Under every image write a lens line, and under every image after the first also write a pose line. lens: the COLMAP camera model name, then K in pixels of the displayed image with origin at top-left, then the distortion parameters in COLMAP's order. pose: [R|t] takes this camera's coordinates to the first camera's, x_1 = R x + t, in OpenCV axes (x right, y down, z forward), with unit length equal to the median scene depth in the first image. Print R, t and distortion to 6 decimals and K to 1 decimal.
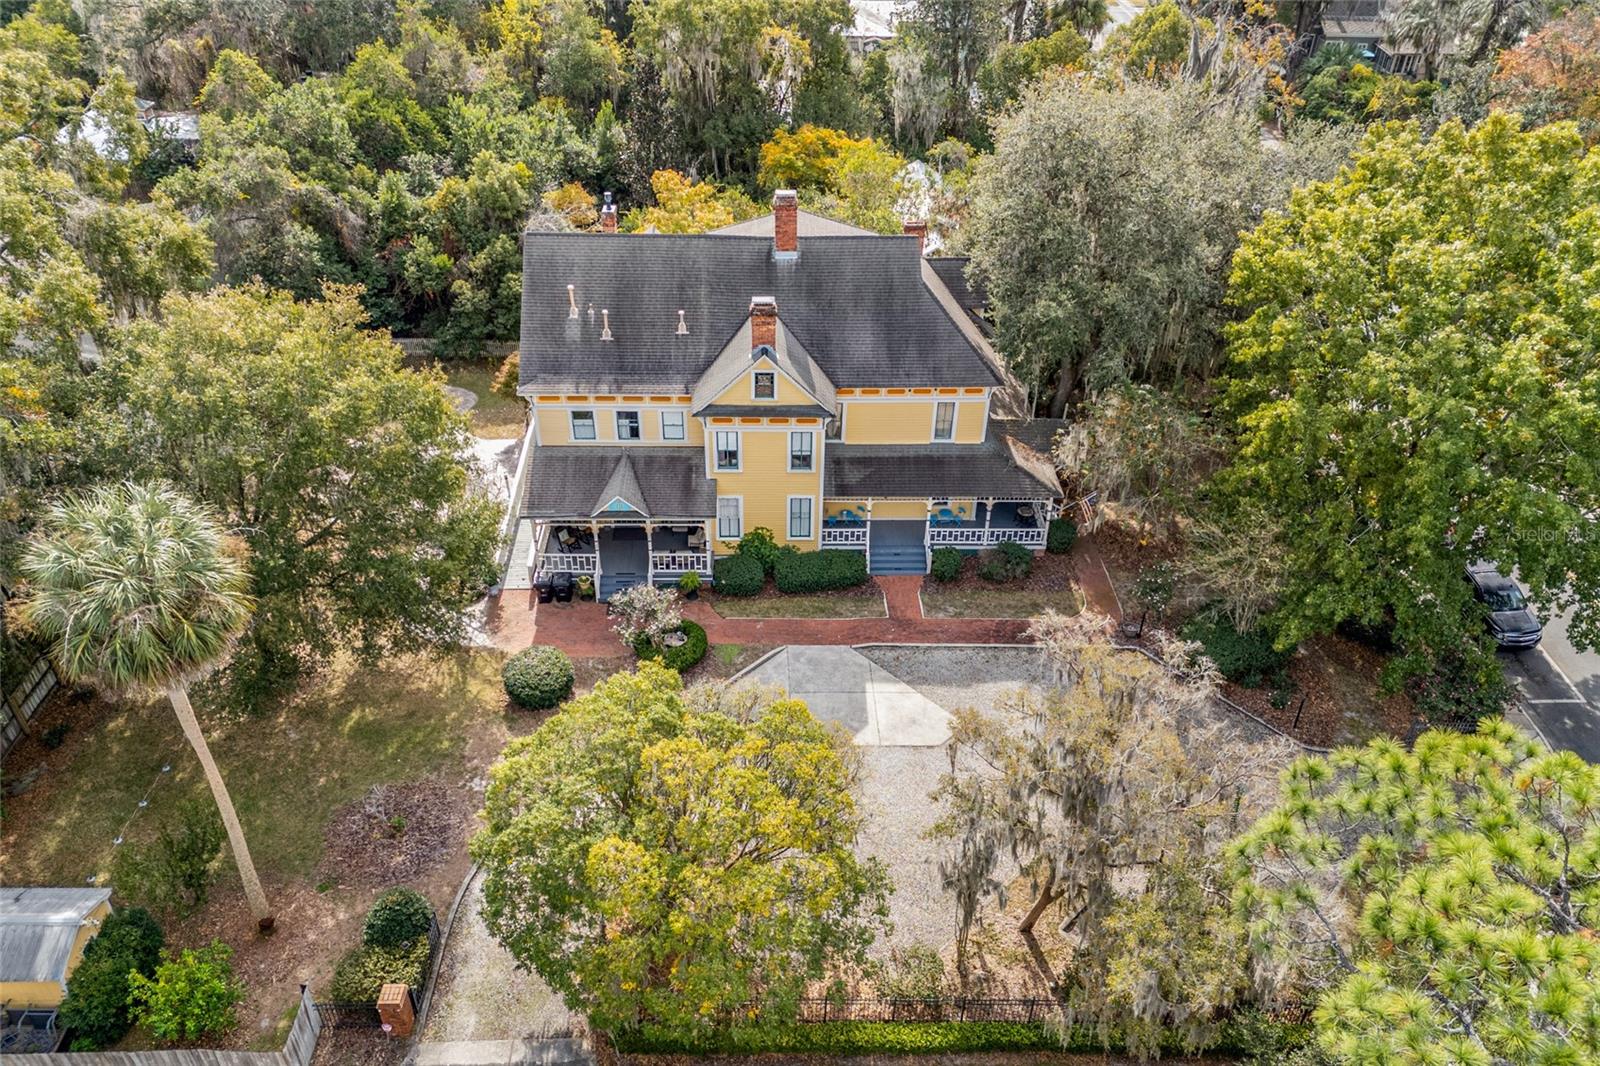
lens RADIAL K [[1172.5, 0, 793.9], [0, 1172.5, 537.3], [0, 0, 1]] dist [0.046334, -0.009729]
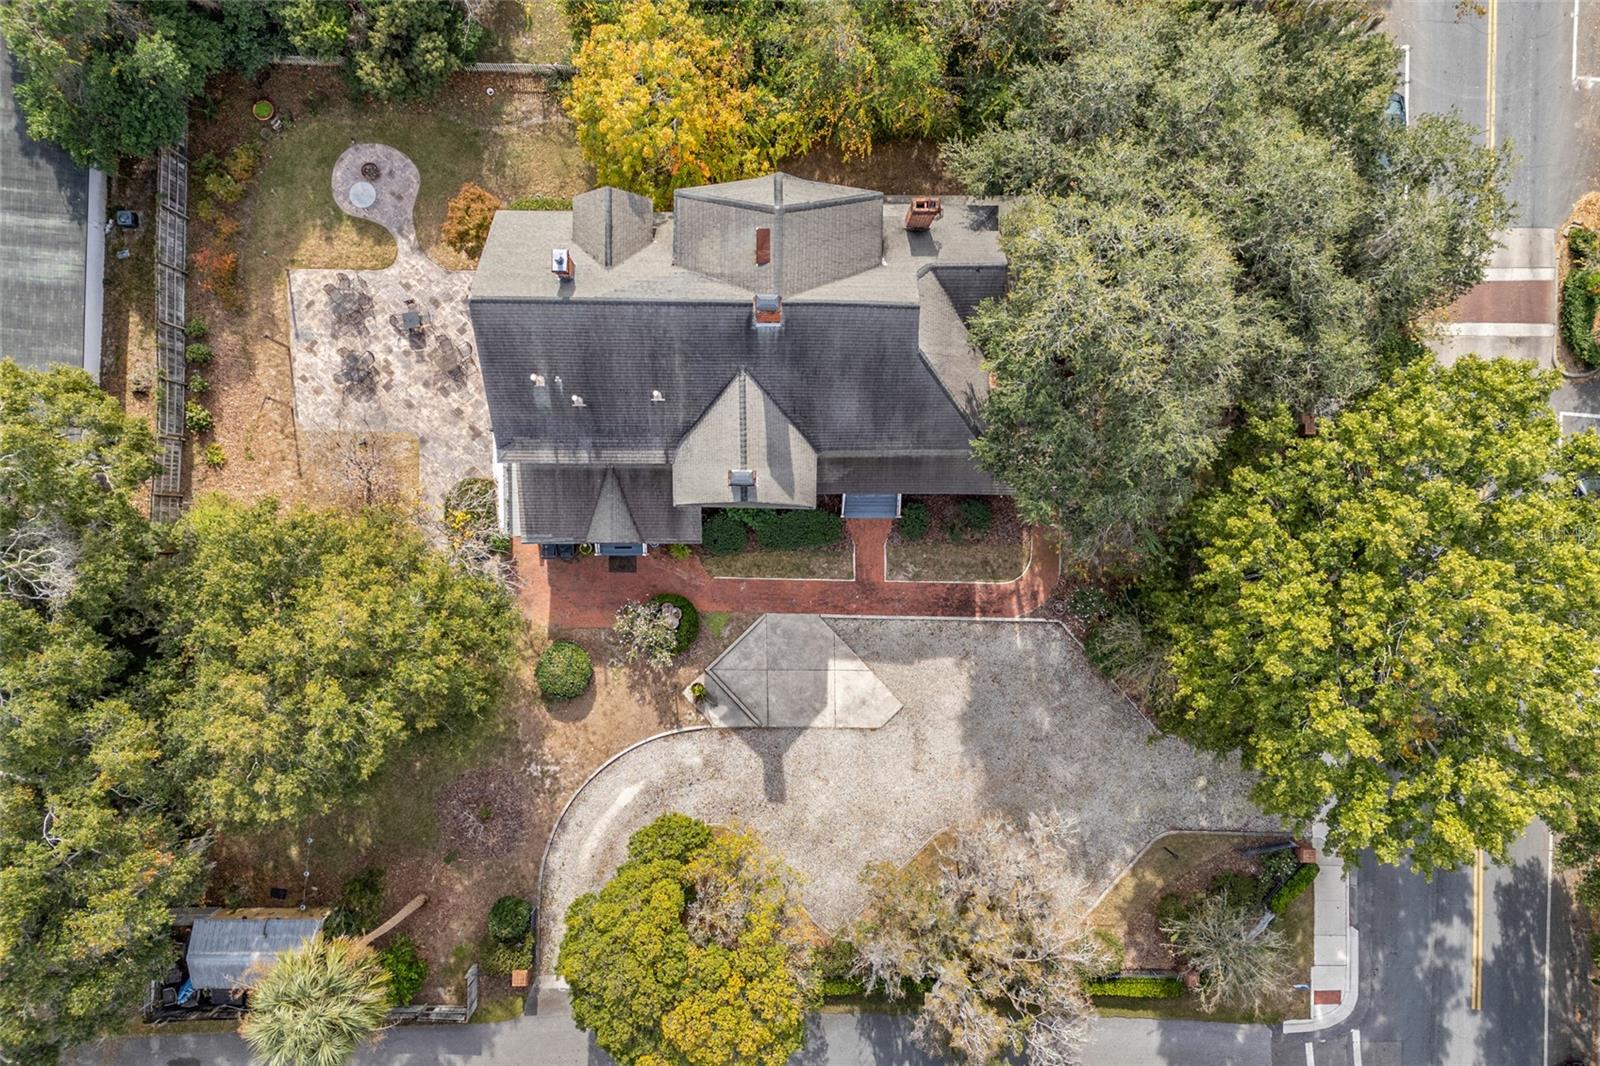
lens RADIAL K [[1172.5, 0, 810.3], [0, 1172.5, 531.3], [0, 0, 1]] dist [0.046334, -0.009729]
pose [[0.999391, 0.028768, 0.019756, 0.012526], [-0.032820, 0.582347, 0.812277, -0.899413], [0.011863, -0.812431, 0.582937, 0.367797]]
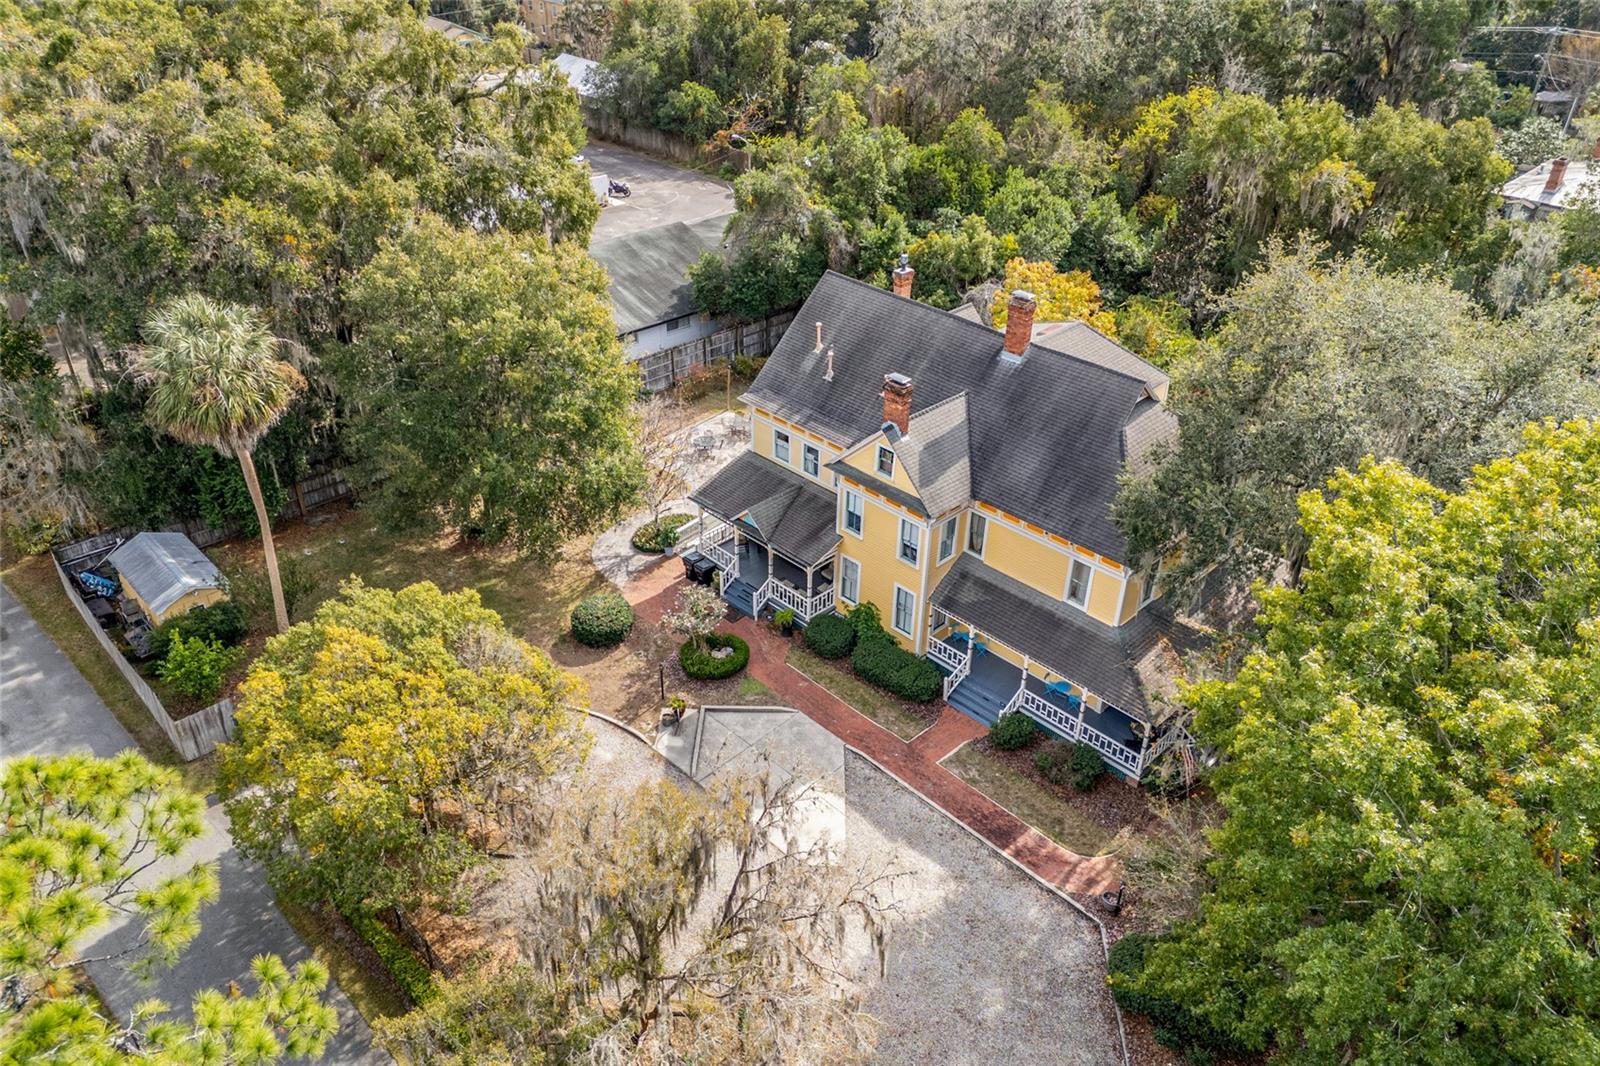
lens RADIAL K [[1172.5, 0, 795.3], [0, 1172.5, 522.7], [0, 0, 1]] dist [0.046334, -0.009729]
pose [[0.683608, 0.373451, -0.627068, 0.537361], [-0.427516, 0.901241, 0.070671, -0.115511], [0.591532, 0.219771, 0.775752, 0.193556]]
